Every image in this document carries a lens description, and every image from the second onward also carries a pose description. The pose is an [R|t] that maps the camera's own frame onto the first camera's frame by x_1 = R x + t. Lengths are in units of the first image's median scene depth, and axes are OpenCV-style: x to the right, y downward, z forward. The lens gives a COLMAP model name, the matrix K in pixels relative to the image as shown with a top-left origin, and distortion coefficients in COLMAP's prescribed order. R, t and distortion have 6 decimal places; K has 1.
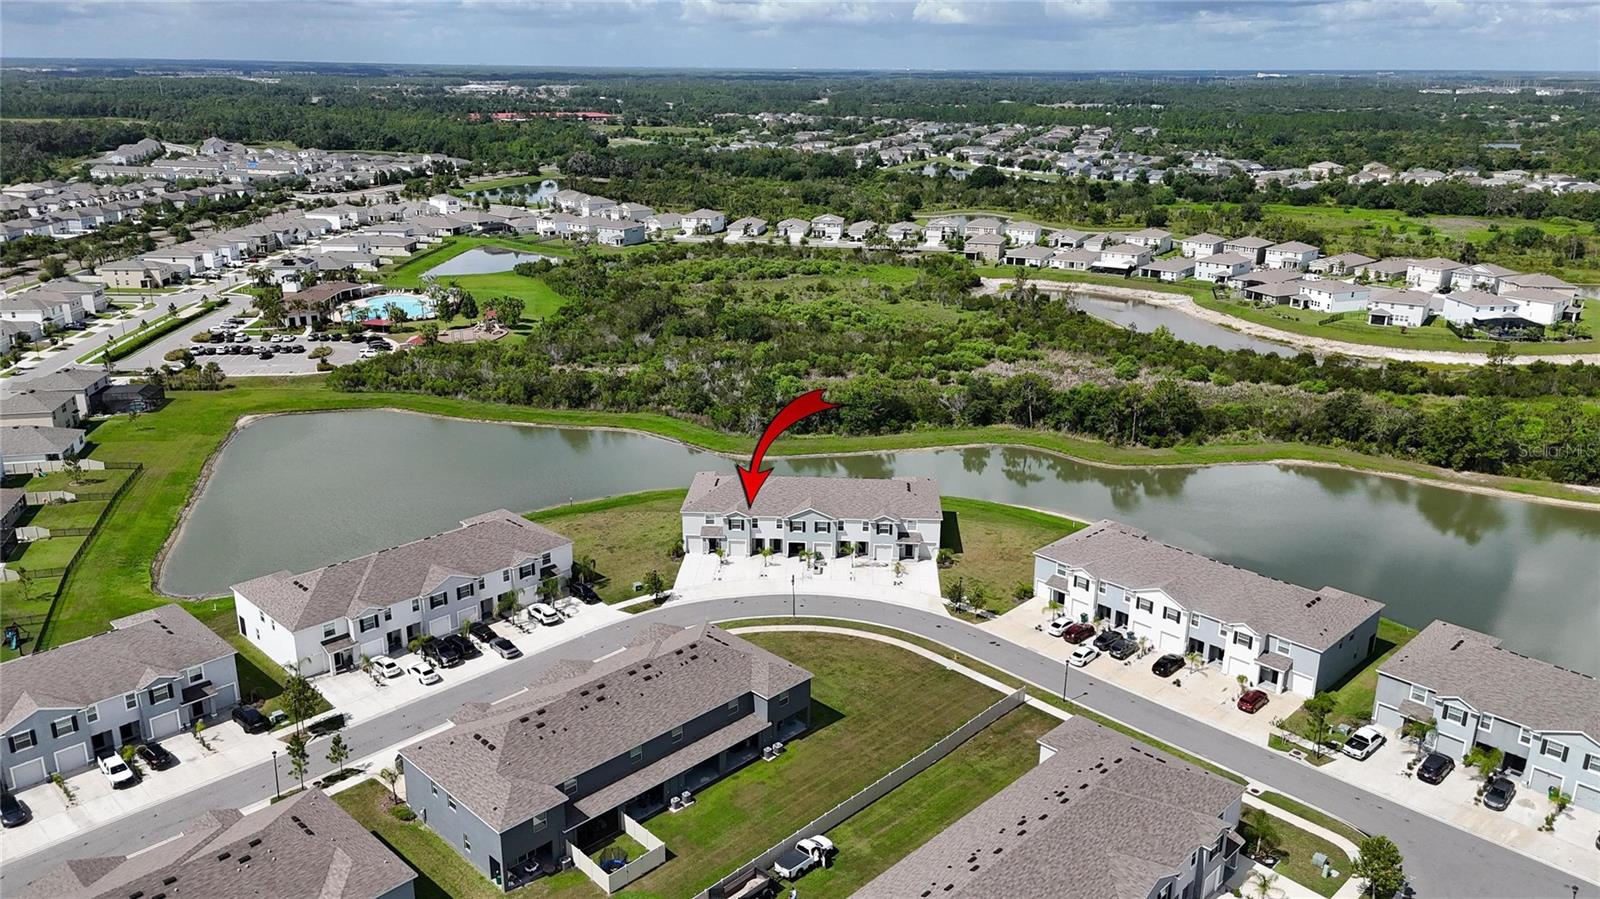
lens RADIAL K [[1179.8, 0, 797.9], [0, 1179.8, 446.6], [0, 0, 1]] dist [0.067857, -0.064314]
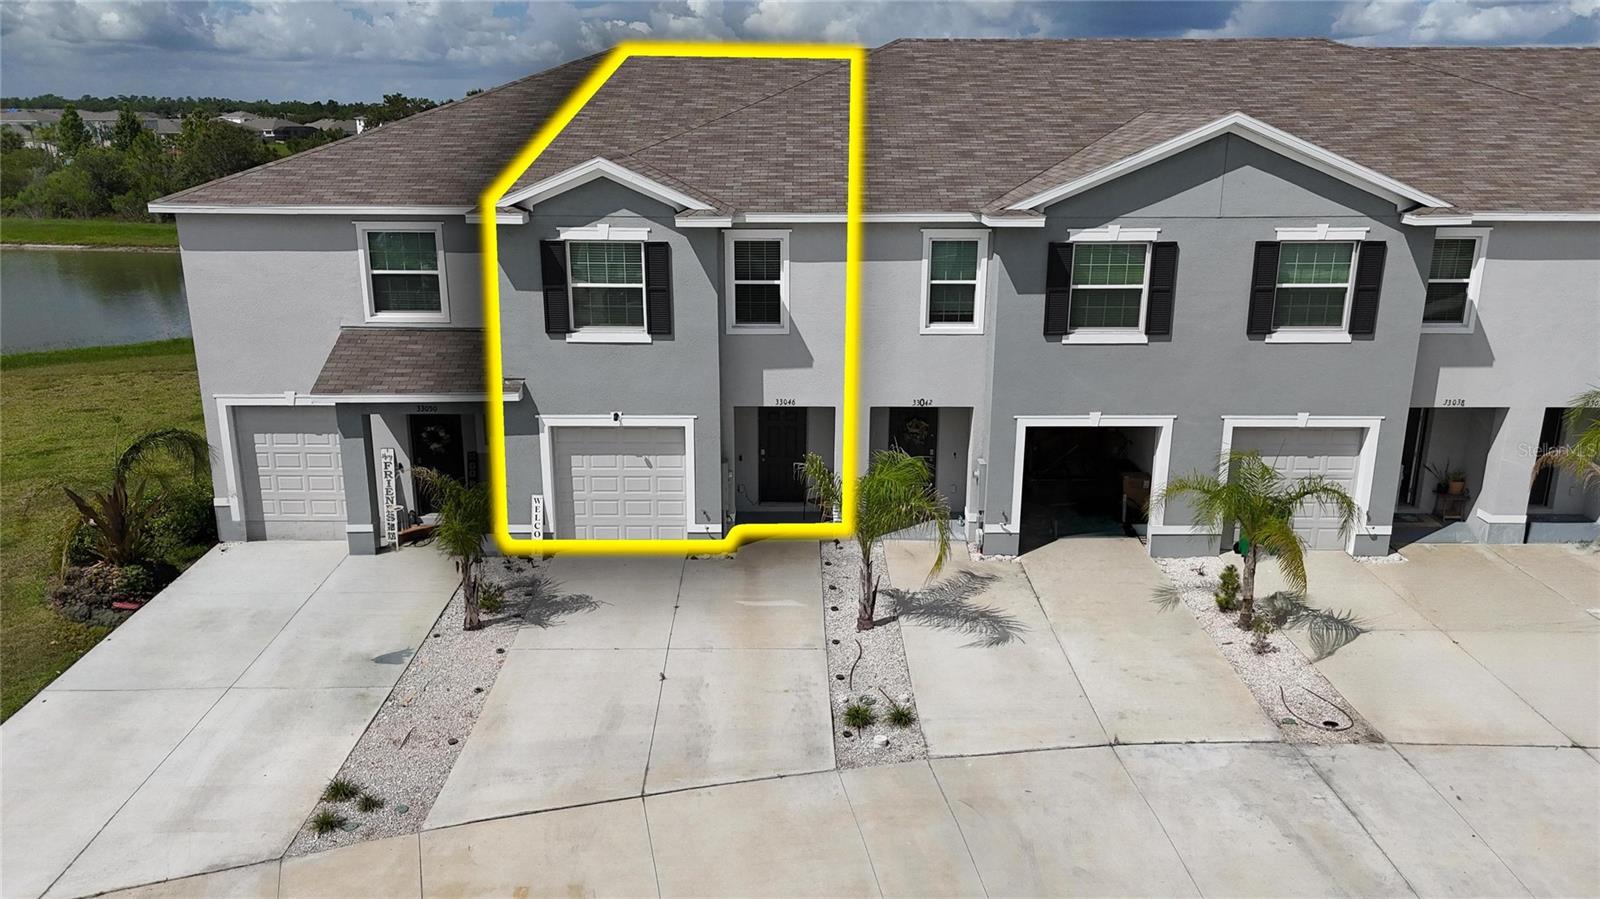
lens RADIAL K [[1179.8, 0, 791.4], [0, 1179.8, 453.8], [0, 0, 1]] dist [0.067857, -0.064314]
pose [[0.998005, -0.021842, 0.059233, -0.023216], [0.023984, 0.999075, -0.035702, 0.050205], [-0.058398, 0.037052, 0.997606, 0.499883]]
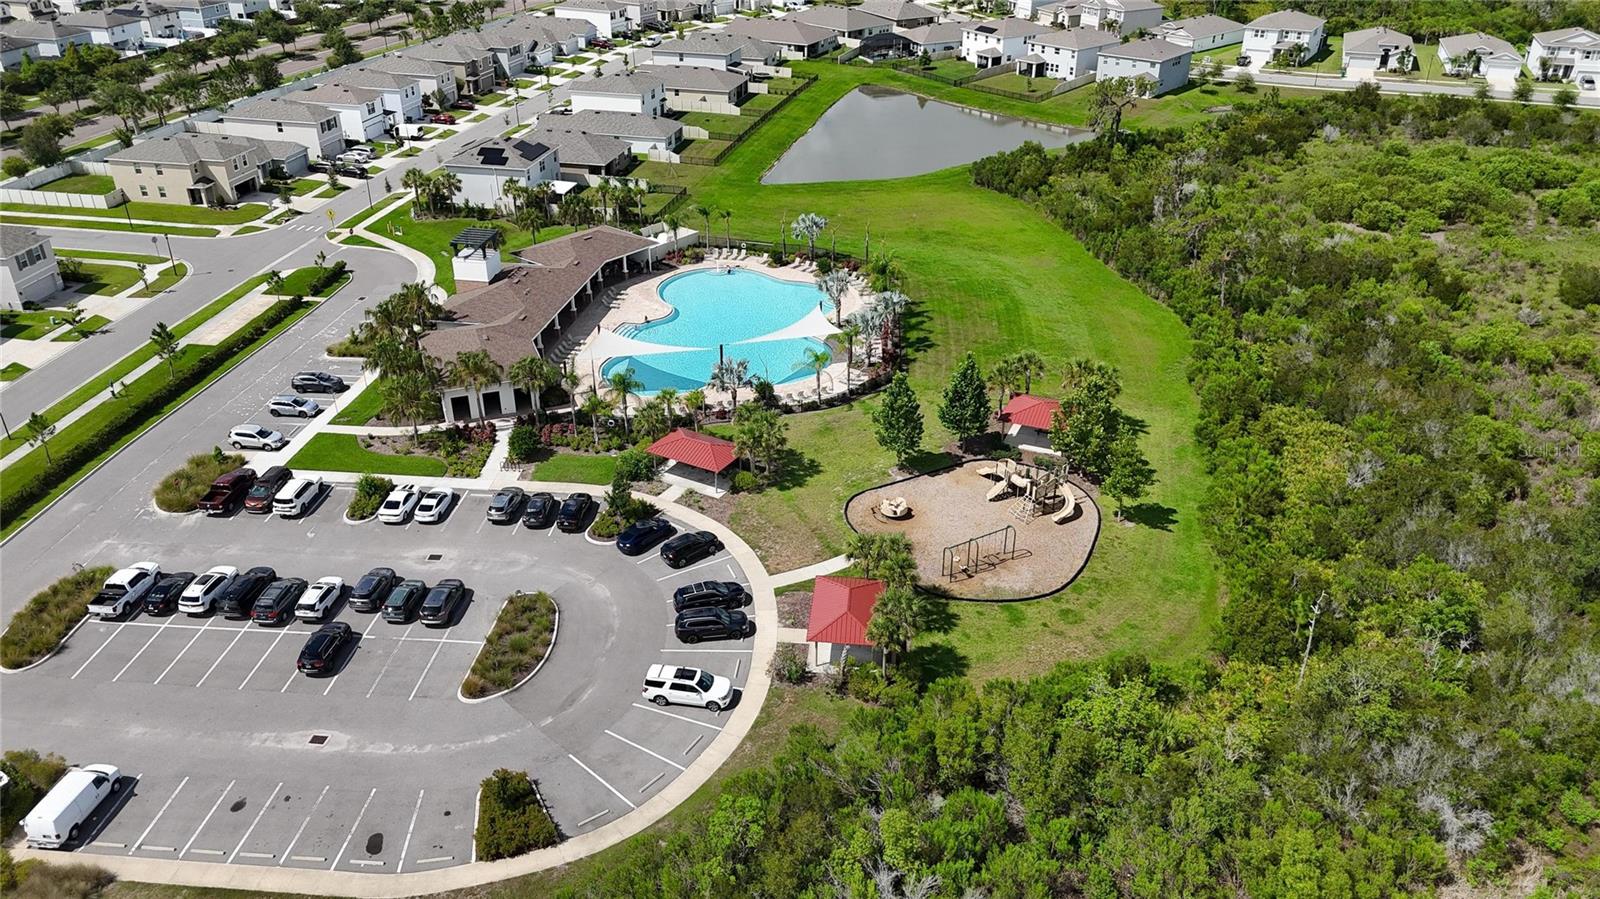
lens RADIAL K [[1179.8, 0, 804.8], [0, 1179.8, 447.3], [0, 0, 1]] dist [0.067857, -0.064314]
pose [[0.976545, 0.096519, -0.192466, -0.276200], [-0.058948, 0.979593, 0.192154, -0.175727], [0.207085, -0.176302, 0.962306, 0.730986]]
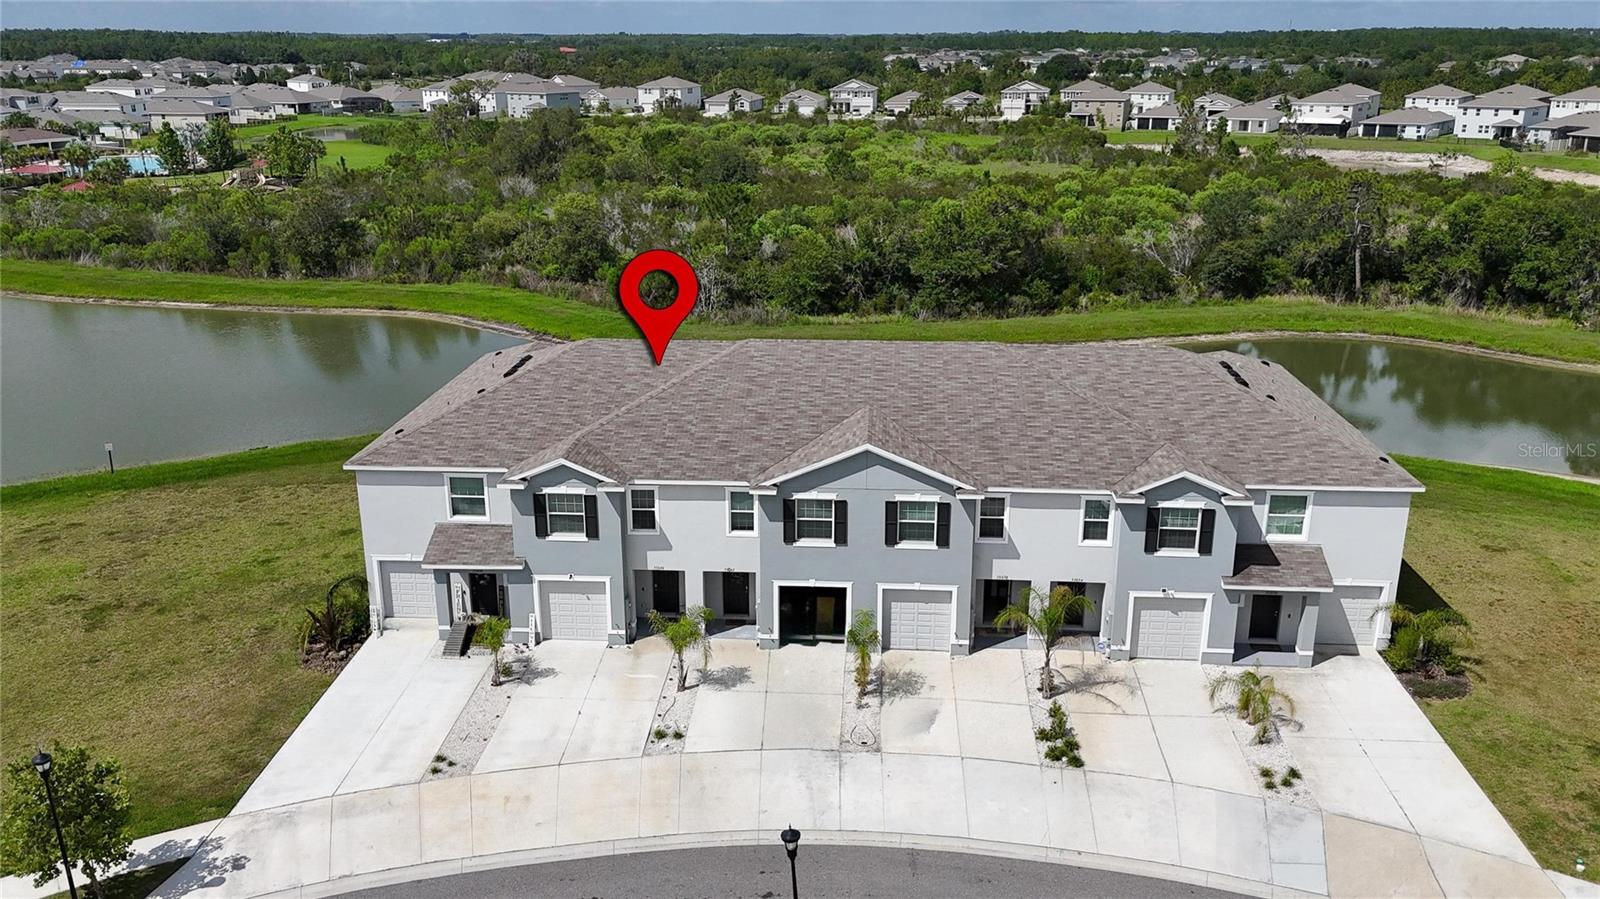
lens RADIAL K [[1309.2, 0, 802.3], [0, 1309.2, 443.2], [0, 0, 1]] dist [0.043764, -0.009906]
pose [[0.999967, -0.005081, -0.006312, -0.000669], [0.005011, 0.999926, -0.011066, 0.031006], [0.006368, 0.011034, 0.999919, 0.414374]]
